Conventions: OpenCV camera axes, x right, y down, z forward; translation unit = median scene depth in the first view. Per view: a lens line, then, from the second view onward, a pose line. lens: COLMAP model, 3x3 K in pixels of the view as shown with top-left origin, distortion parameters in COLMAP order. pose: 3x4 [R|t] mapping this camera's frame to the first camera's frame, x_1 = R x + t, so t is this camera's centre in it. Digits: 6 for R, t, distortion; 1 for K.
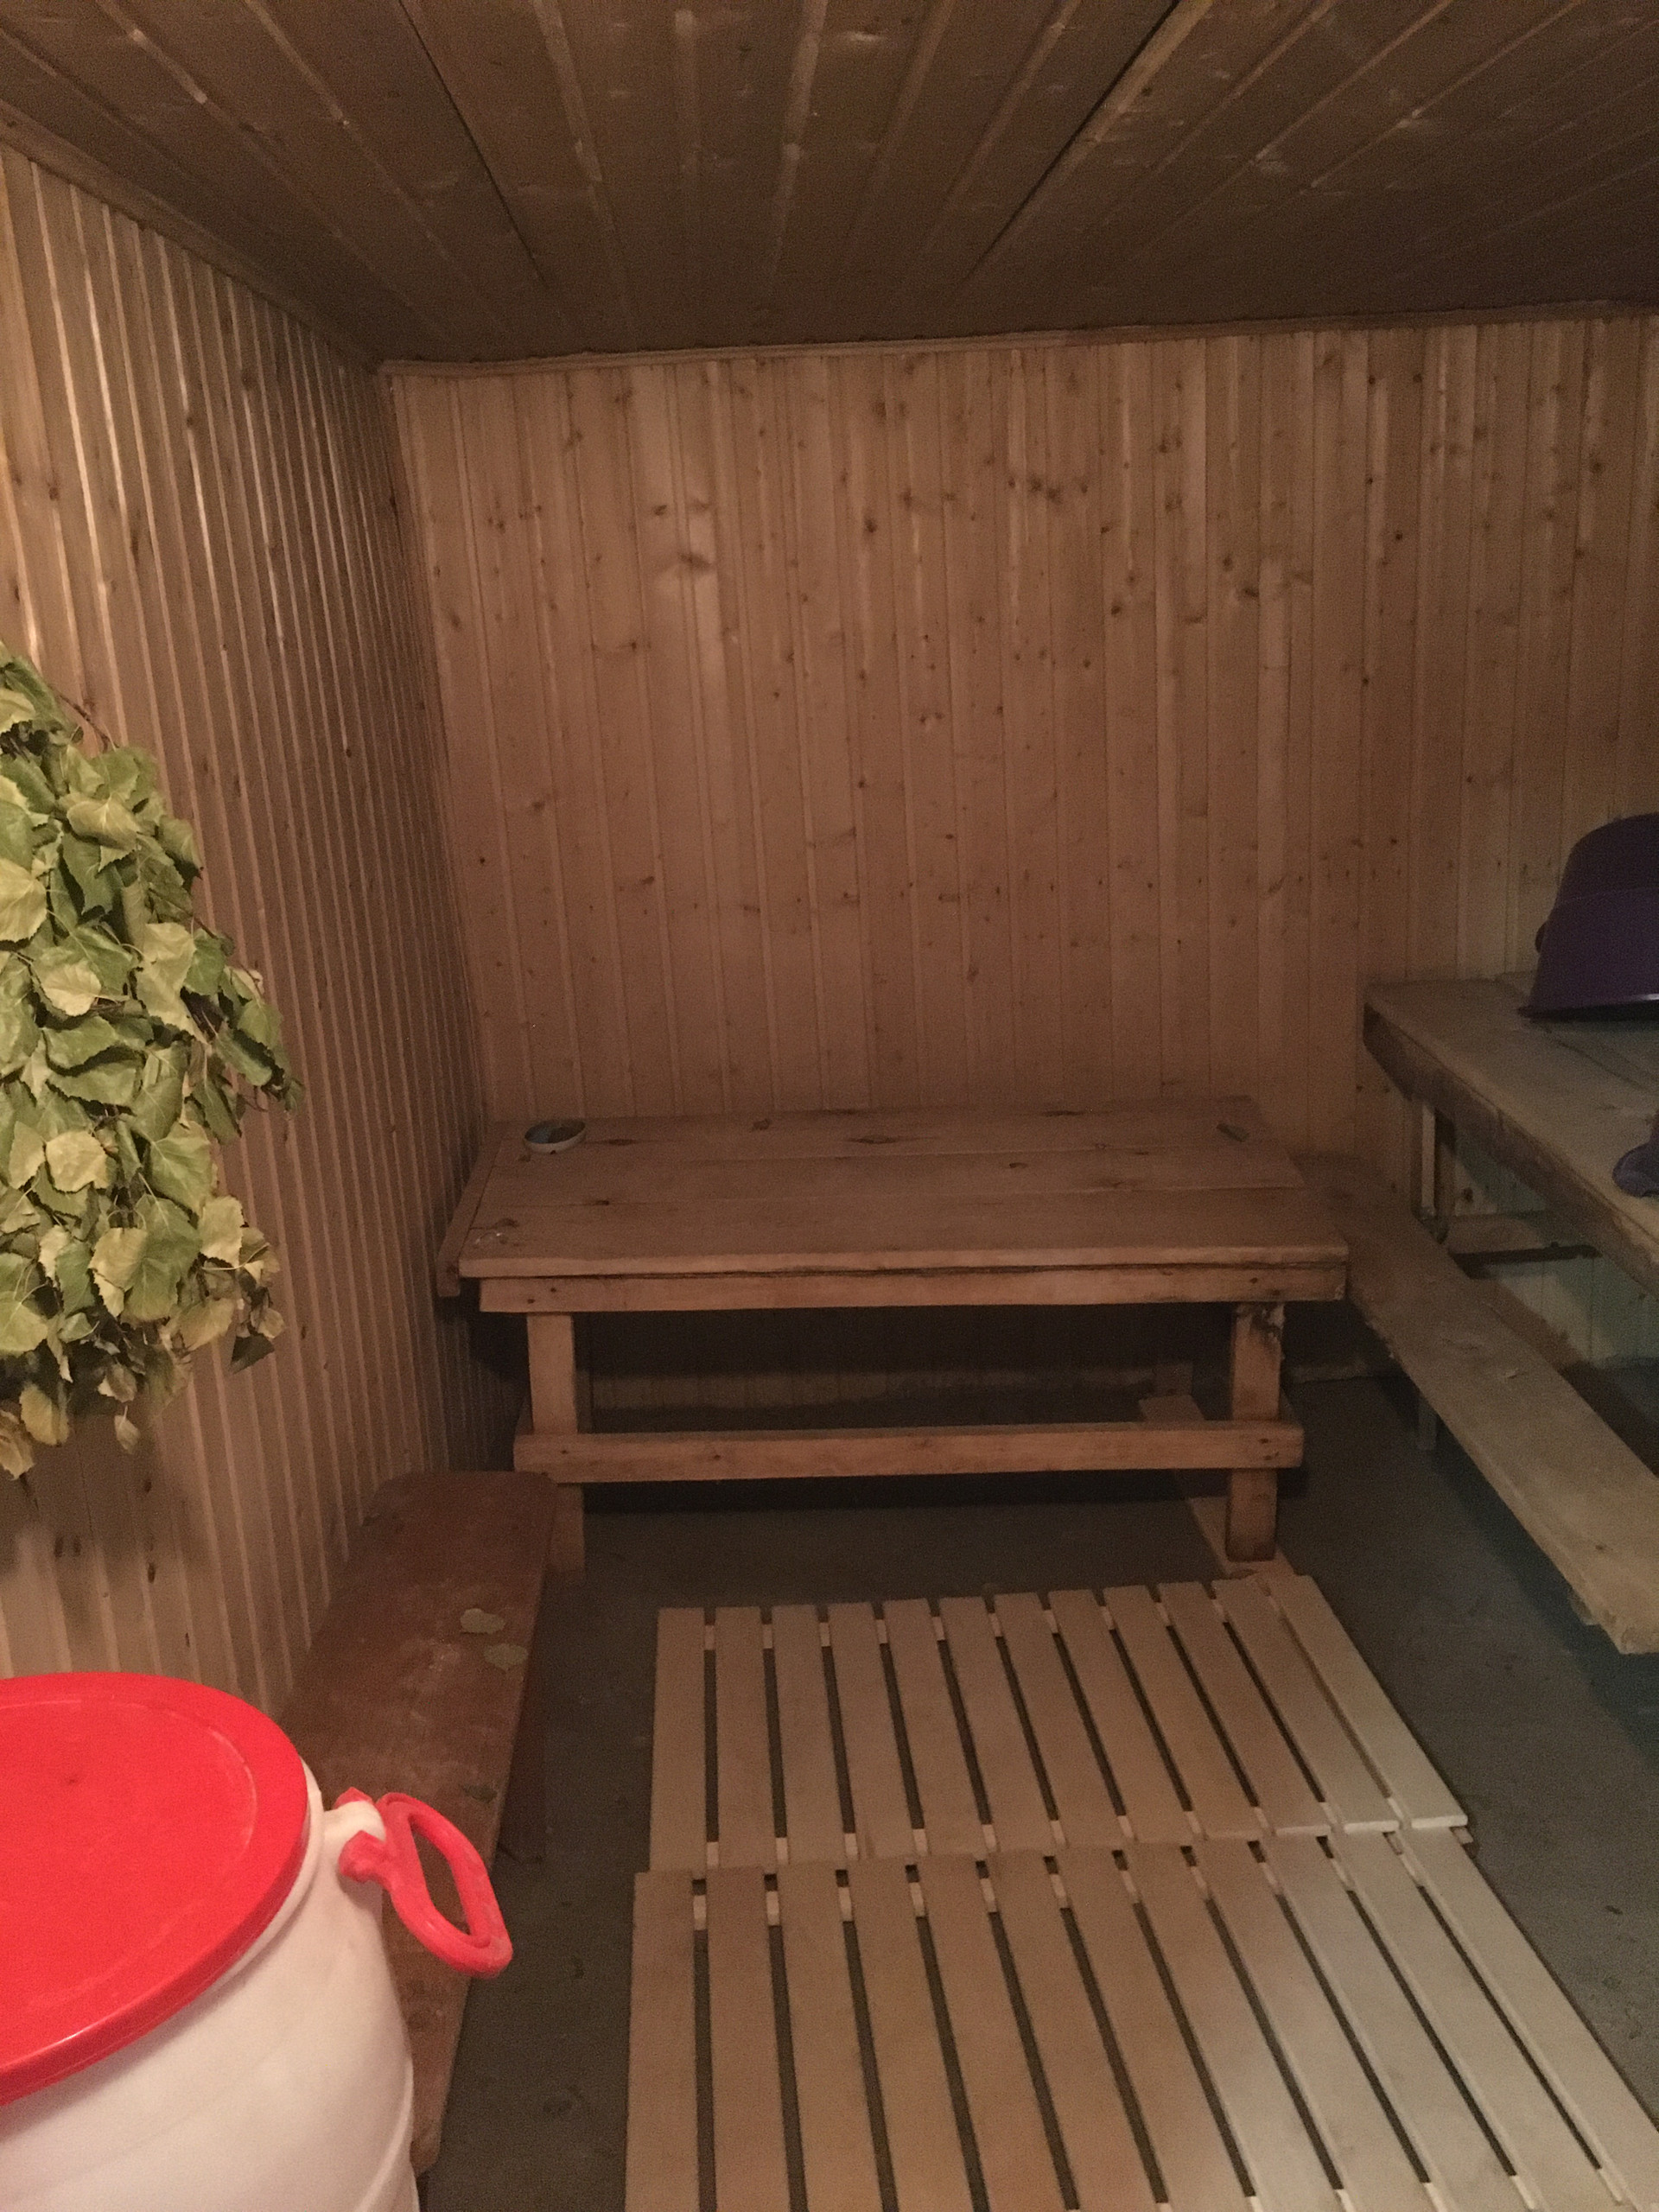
lens RADIAL K [[1890.4, 0, 828.1], [0, 1890.4, 1107.0], [0, 0, 1]] dist [0.082456, -0.103056]
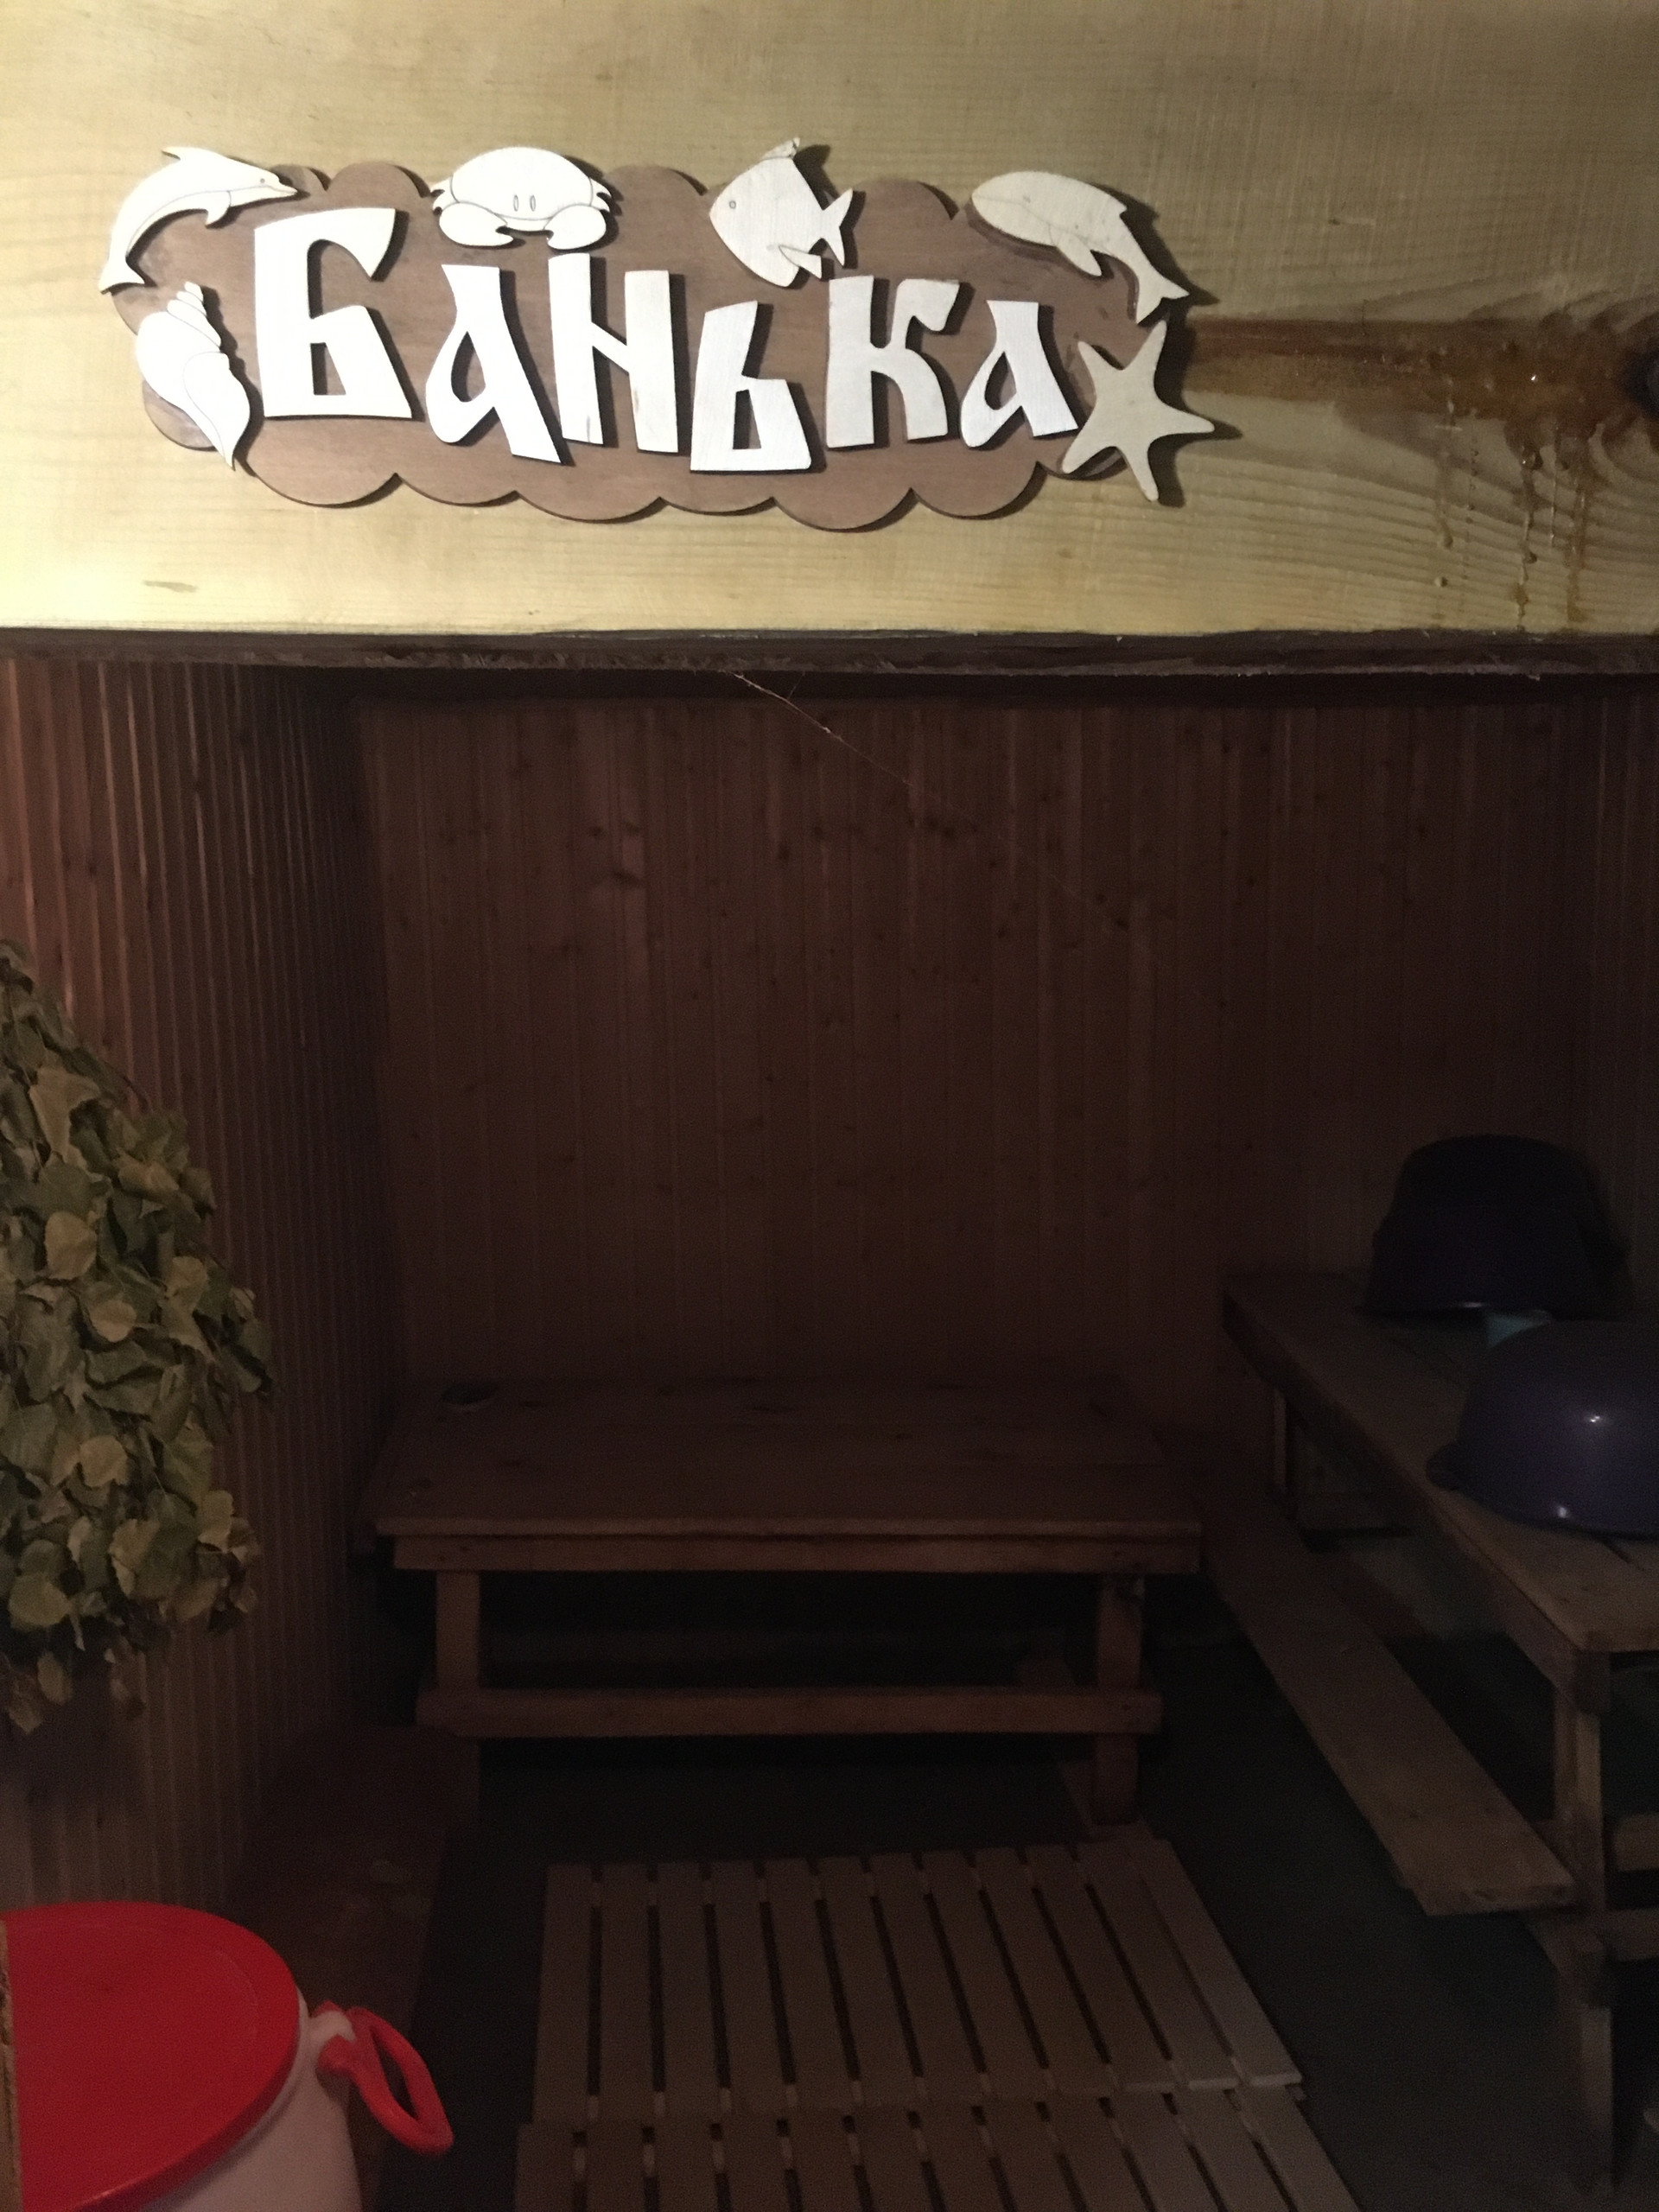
lens RADIAL K [[1890.4, 0, 833.5], [0, 1890.4, 1110.6], [0, 0, 1]] dist [0.082456, -0.103056]
pose [[0.998094, 0.034025, 0.051478, -0.001461], [-0.027508, 0.992099, -0.122406, -0.022095], [-0.055236, 0.120756, 0.991144, -0.096662]]
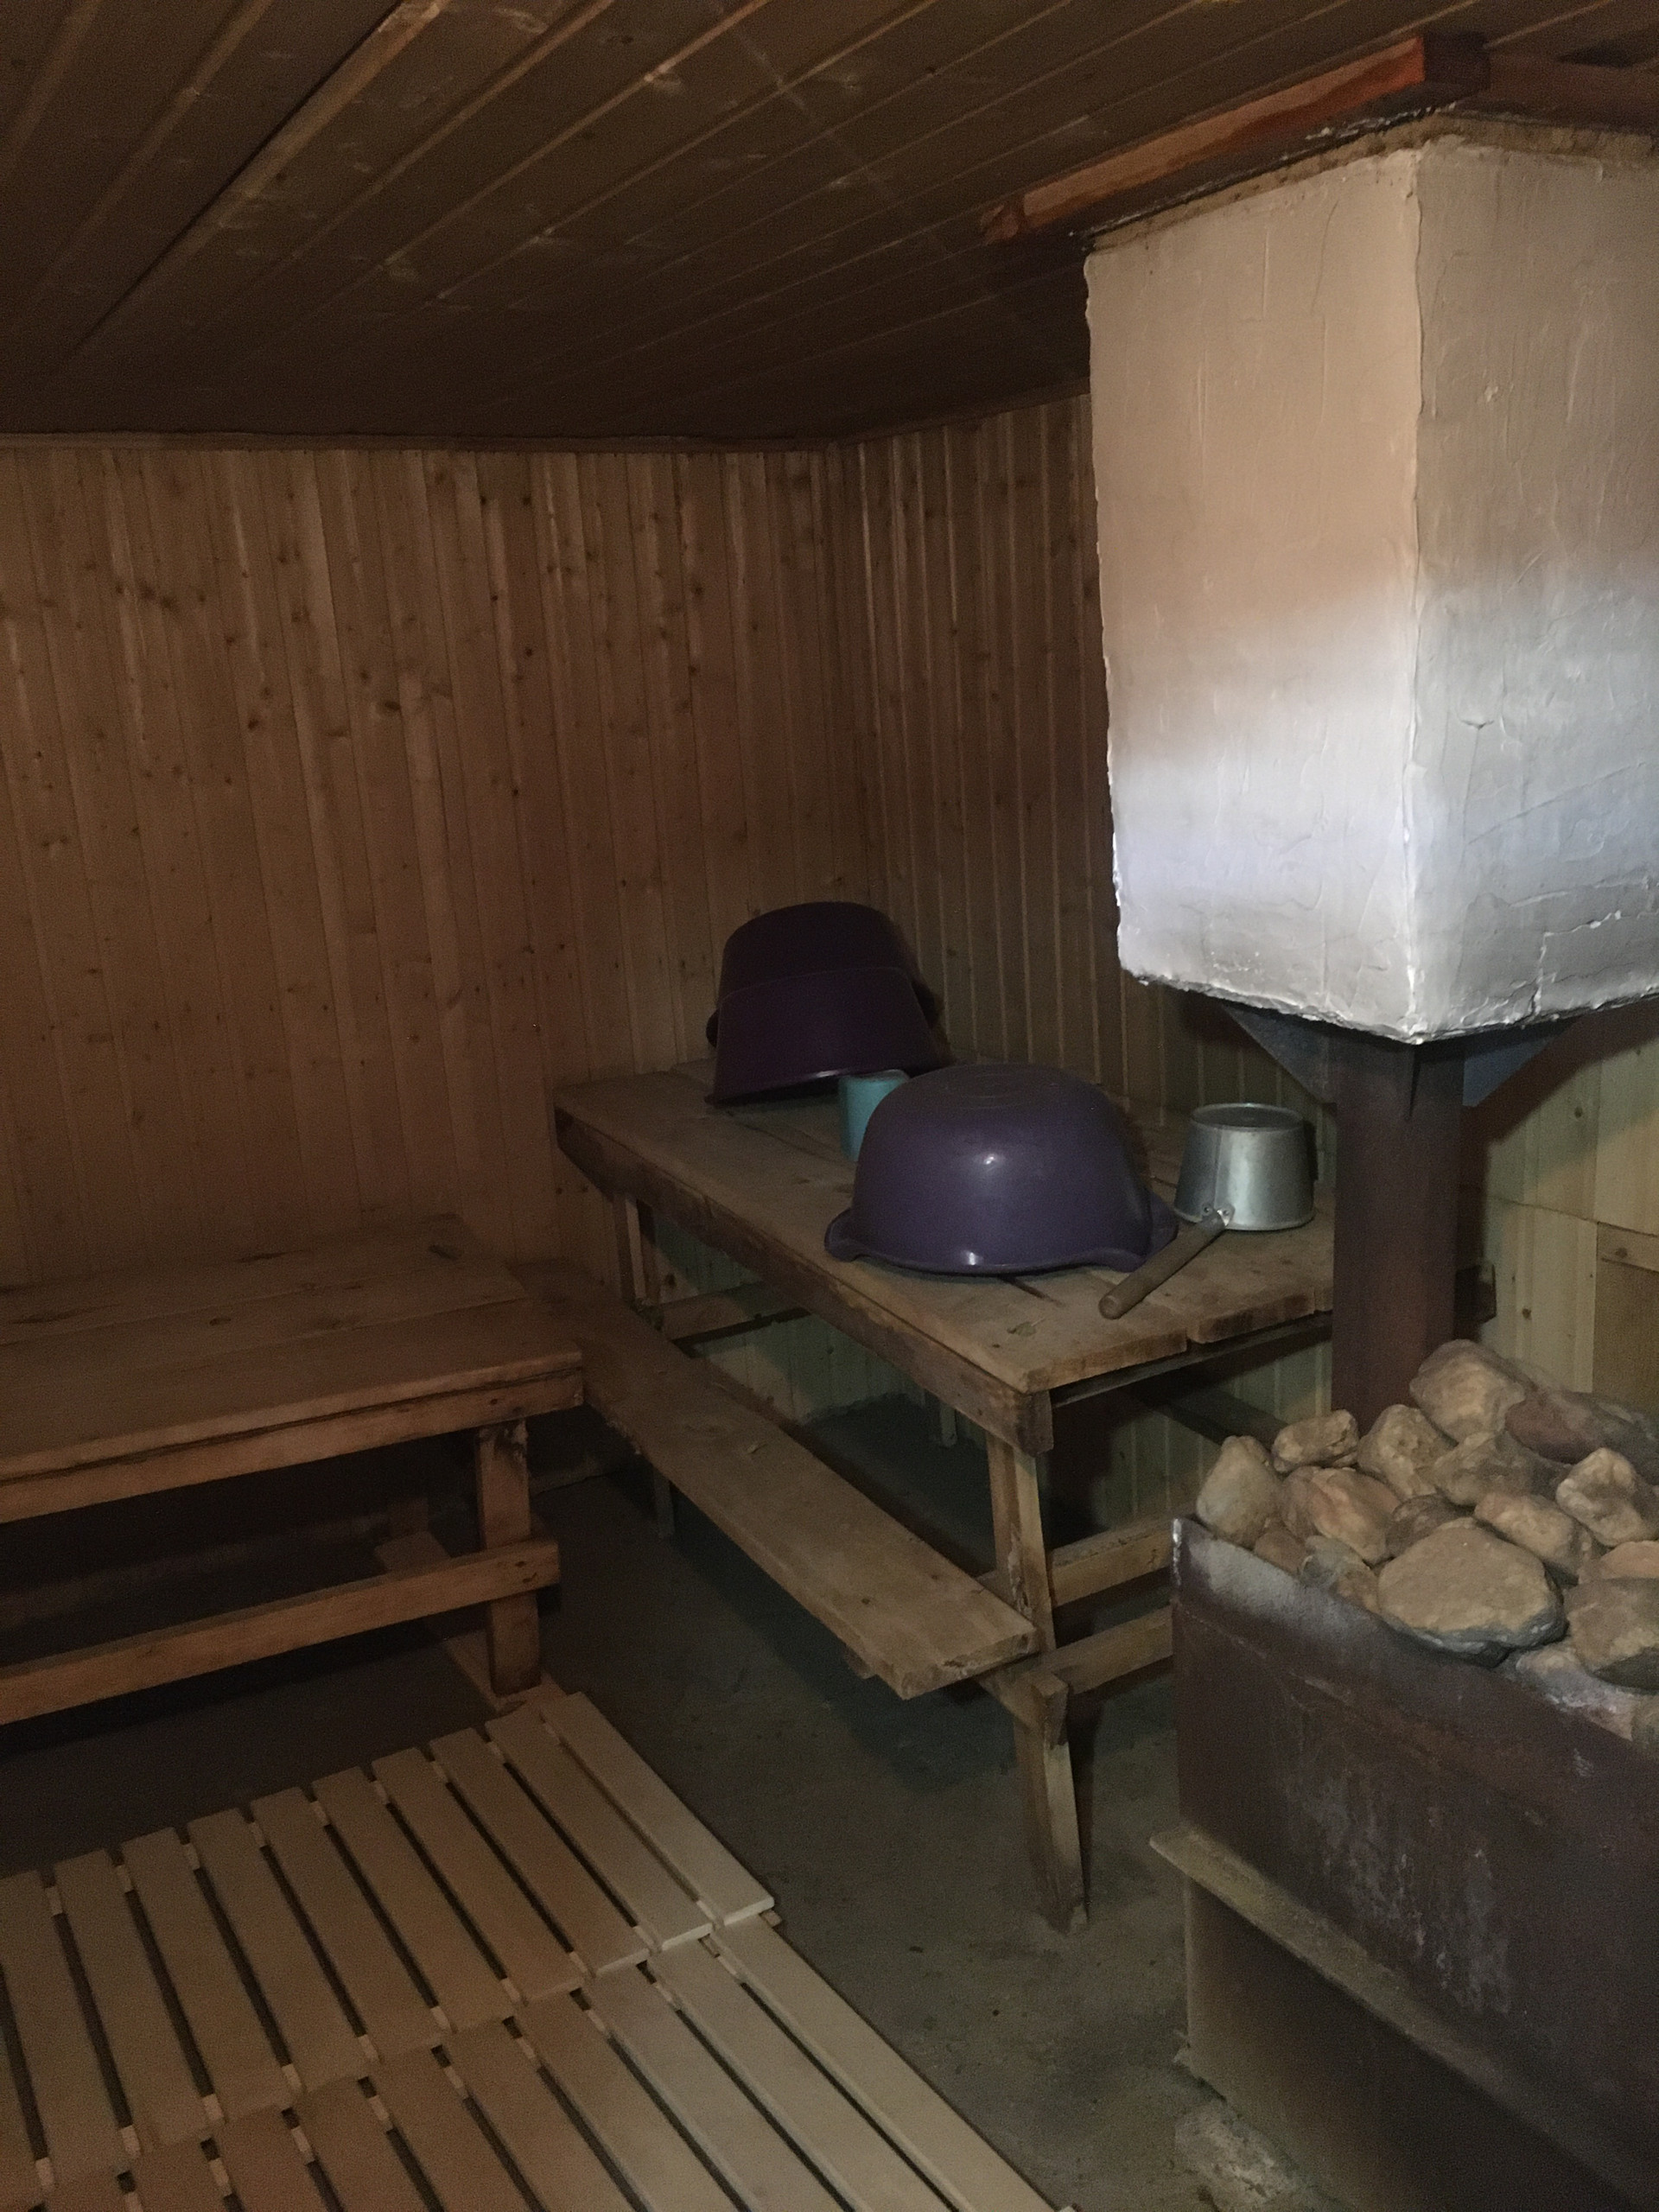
lens RADIAL K [[1890.4, 0, 833.1], [0, 1890.4, 1106.5], [0, 0, 1]] dist [0.082456, -0.103056]
pose [[0.894543, -0.103472, 0.434840, -0.027124], [0.129174, 0.991172, -0.029881, -0.006707], [-0.427910, 0.082900, 0.900012, 0.039173]]
